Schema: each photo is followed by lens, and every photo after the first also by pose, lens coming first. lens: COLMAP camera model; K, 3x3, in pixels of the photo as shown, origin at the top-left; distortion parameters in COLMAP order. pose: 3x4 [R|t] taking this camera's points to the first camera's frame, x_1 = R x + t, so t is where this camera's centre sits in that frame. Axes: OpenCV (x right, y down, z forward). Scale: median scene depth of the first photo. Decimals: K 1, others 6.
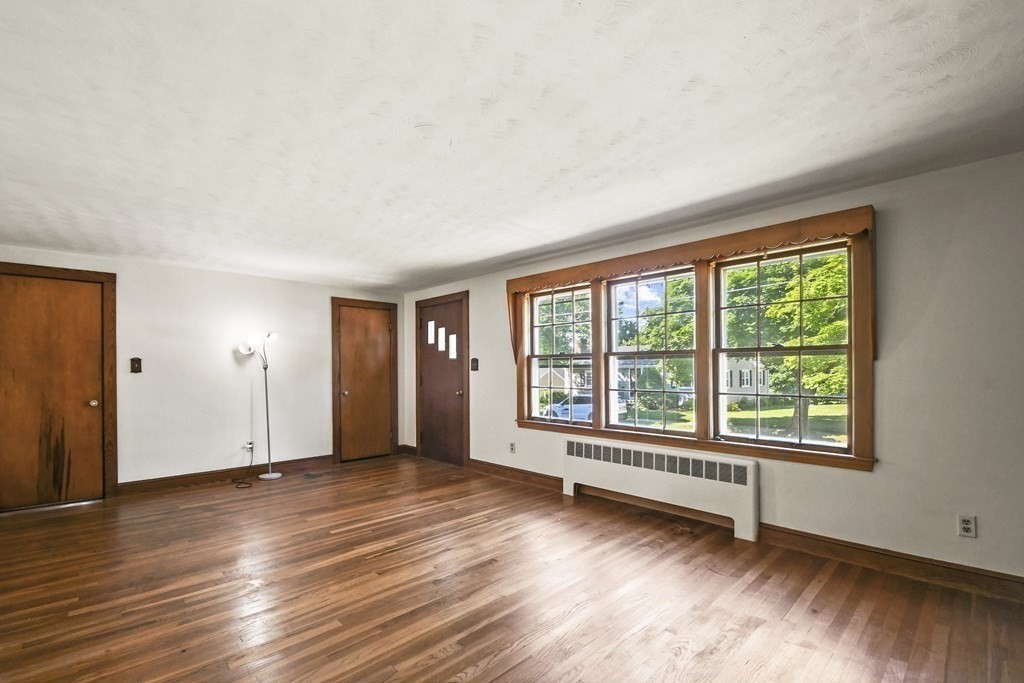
lens RADIAL K [[453.9, 0, 503.3], [0, 453.9, 367.0], [0, 0, 1]] dist [-0.006414, -0.003483]
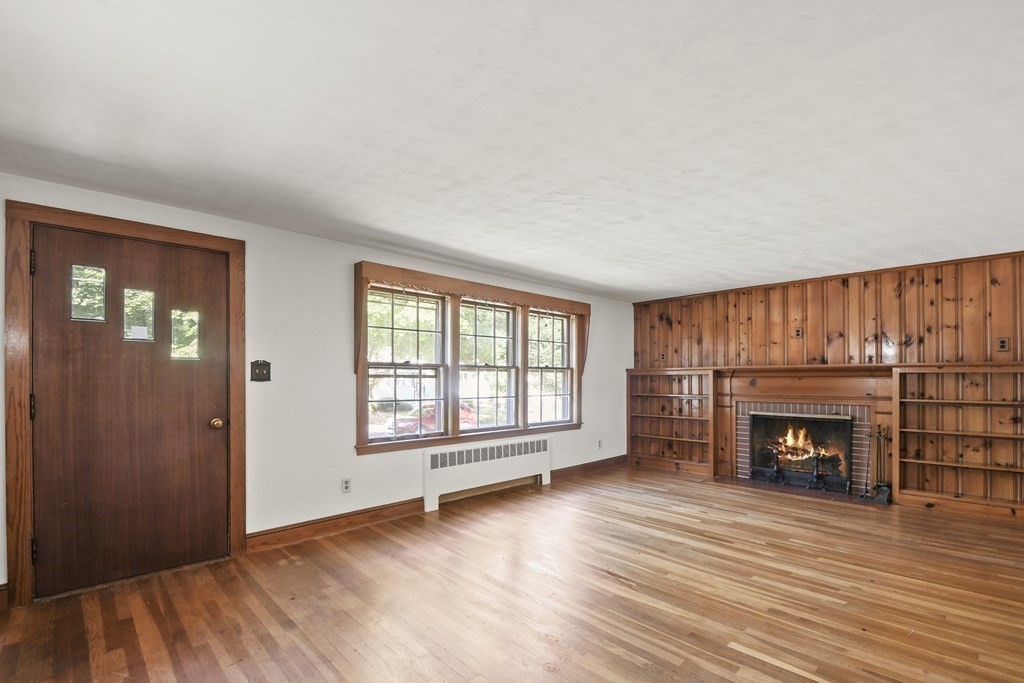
lens RADIAL K [[453.9, 0, 502.5], [0, 453.9, 378.9], [0, 0, 1]] dist [-0.006414, -0.003483]
pose [[0.010504, 0.006368, 0.999925, -0.825957], [-0.002691, 0.999976, -0.006340, 0.008776], [-0.999941, -0.002624, 0.010521, 0.852870]]
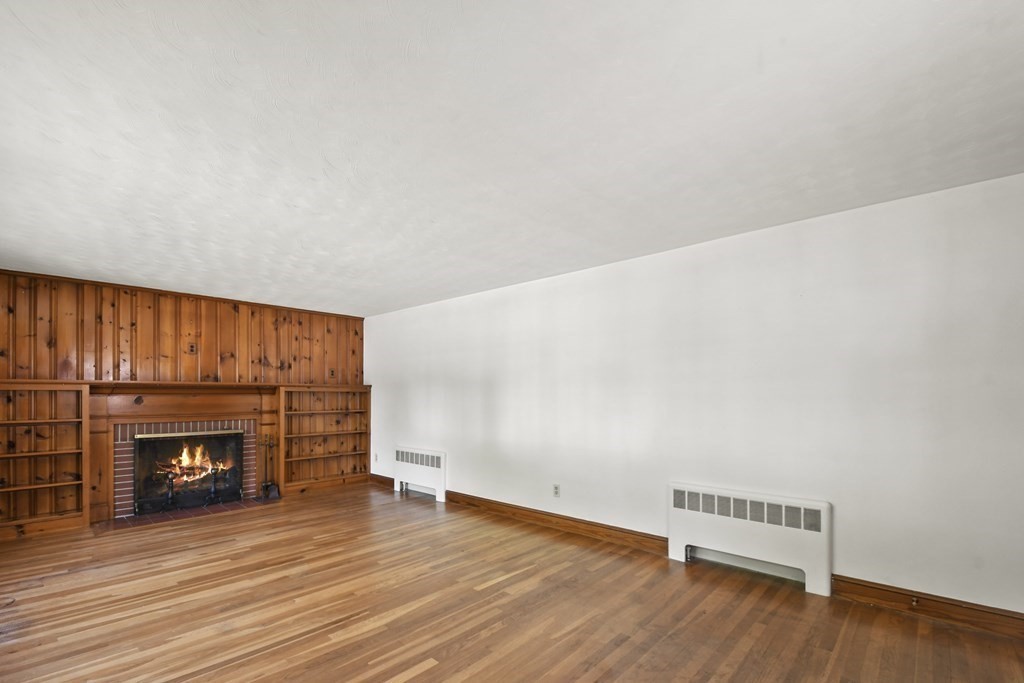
lens RADIAL K [[453.9, 0, 498.5], [0, 453.9, 390.5], [0, 0, 1]] dist [-0.006414, -0.003483]
pose [[-0.998796, 0.006857, -0.048569, -0.347479], [0.007465, 0.999896, -0.012335, 0.005105], [0.048480, -0.012683, -0.998744, 1.277991]]
